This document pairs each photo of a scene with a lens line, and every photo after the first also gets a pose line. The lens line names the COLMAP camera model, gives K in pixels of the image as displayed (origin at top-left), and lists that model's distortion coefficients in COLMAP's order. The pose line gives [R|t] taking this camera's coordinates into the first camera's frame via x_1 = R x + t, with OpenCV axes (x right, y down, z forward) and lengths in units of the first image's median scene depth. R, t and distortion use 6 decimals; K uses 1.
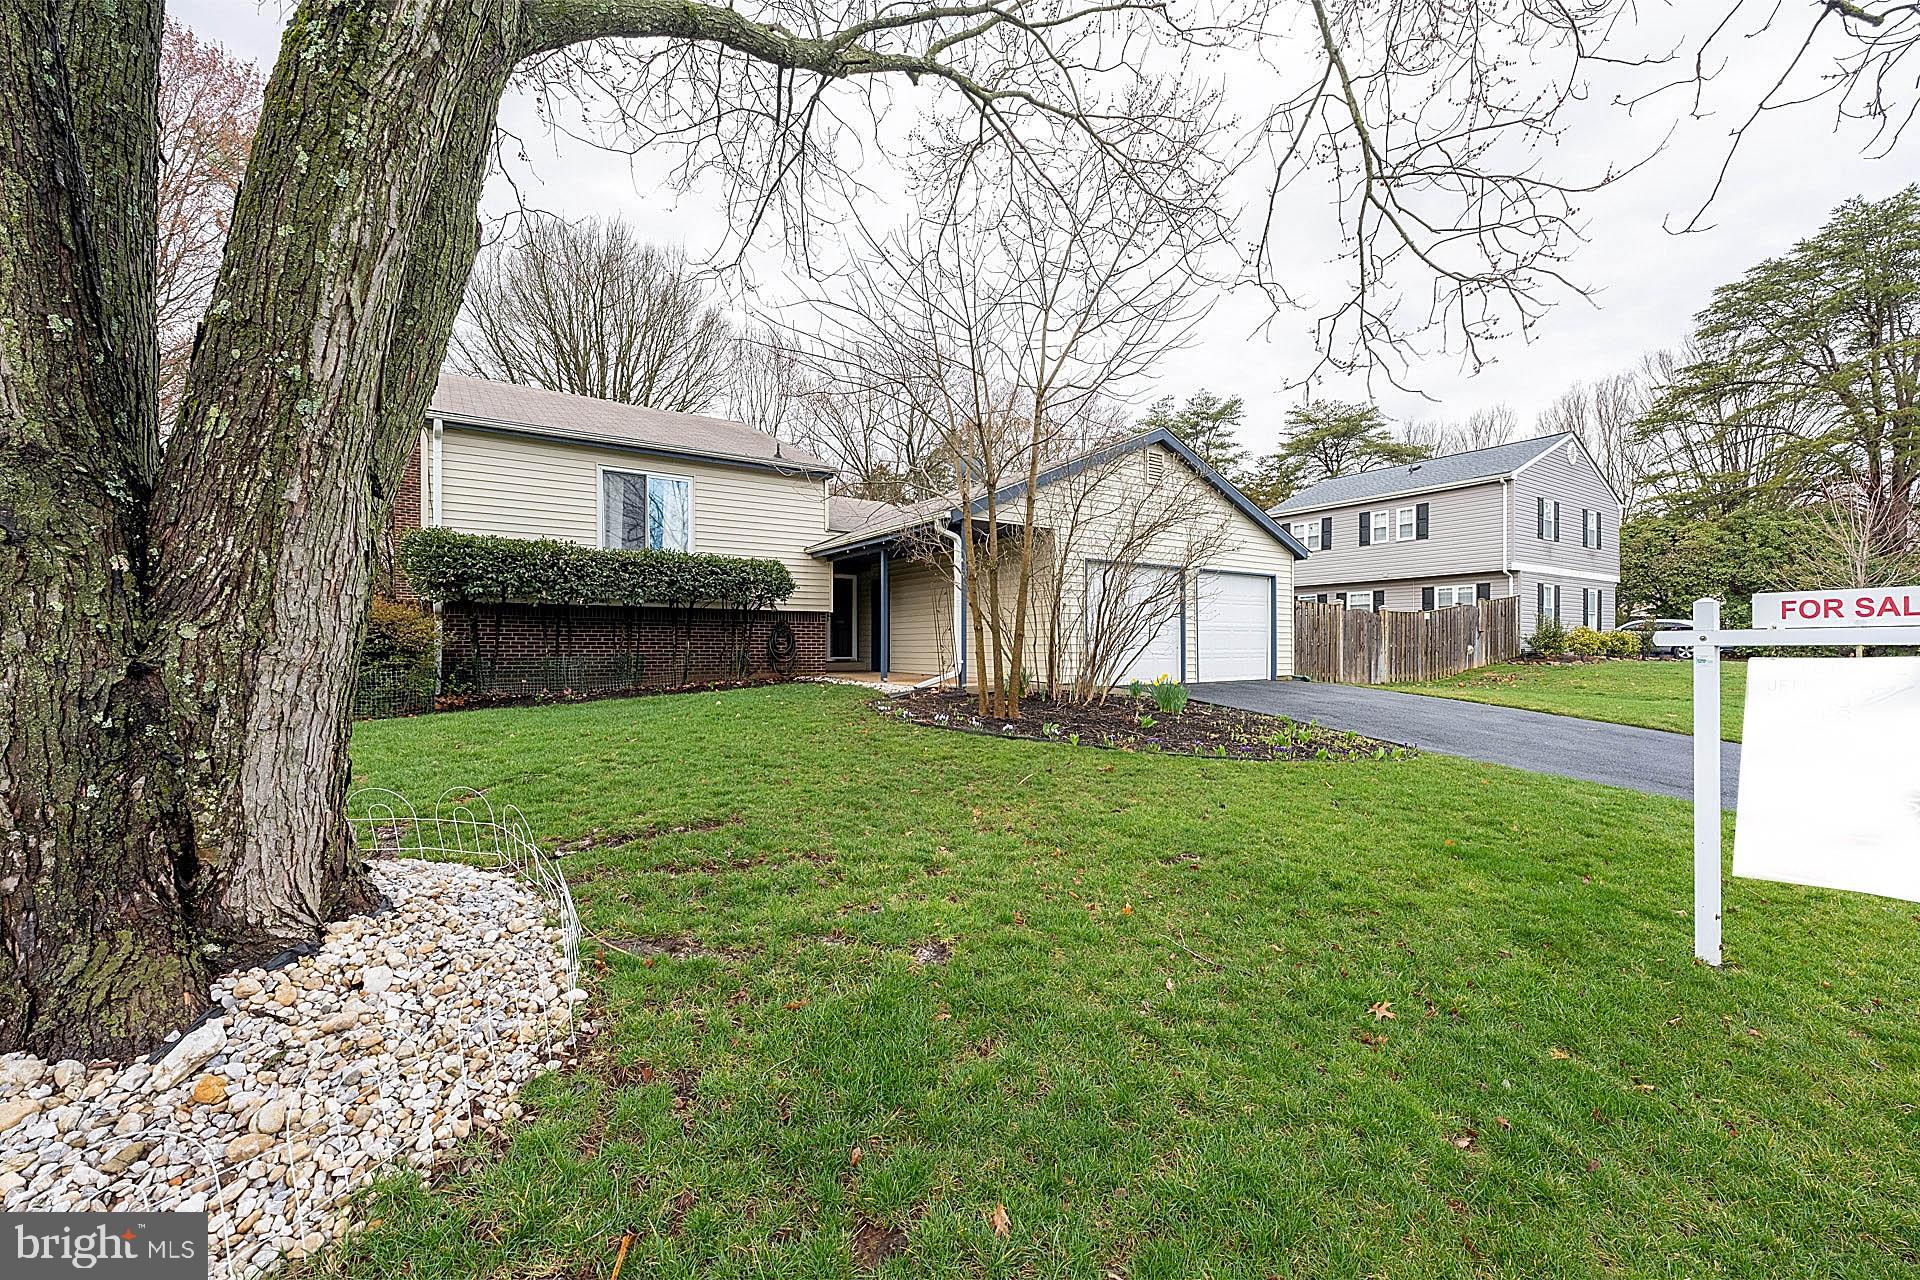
lens RADIAL K [[761.8, 0, 963.1], [0, 761.8, 642.0], [0, 0, 1]] dist [-0.000156, -0.000123]
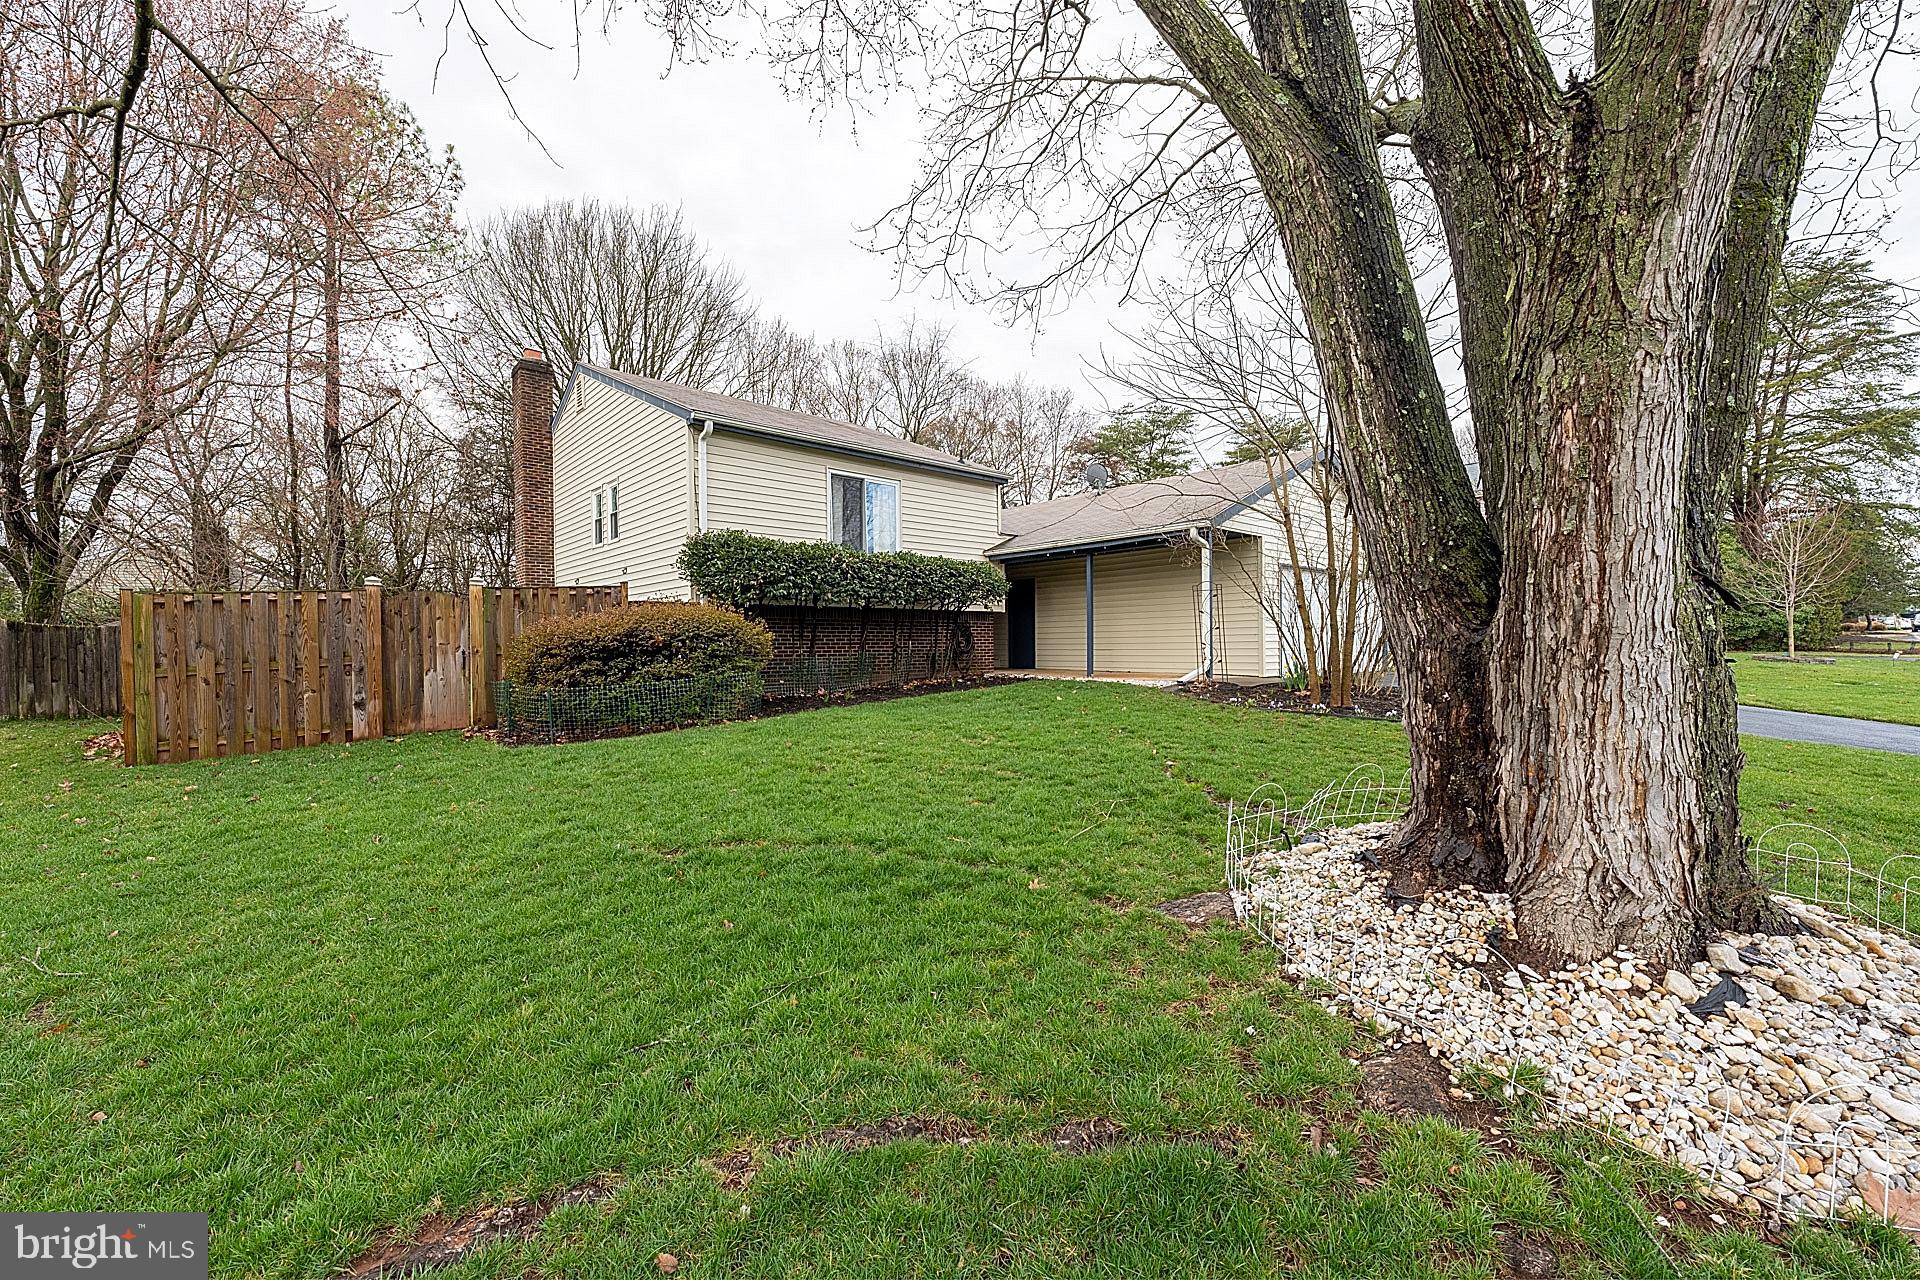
lens RADIAL K [[761.8, 0, 958.8], [0, 761.8, 642.3], [0, 0, 1]] dist [-0.000156, -0.000123]
pose [[0.988155, -0.011401, 0.153036, -0.438348], [0.010595, 0.999925, 0.006082, -0.003880], [-0.153094, -0.004389, 0.988202, -0.033050]]
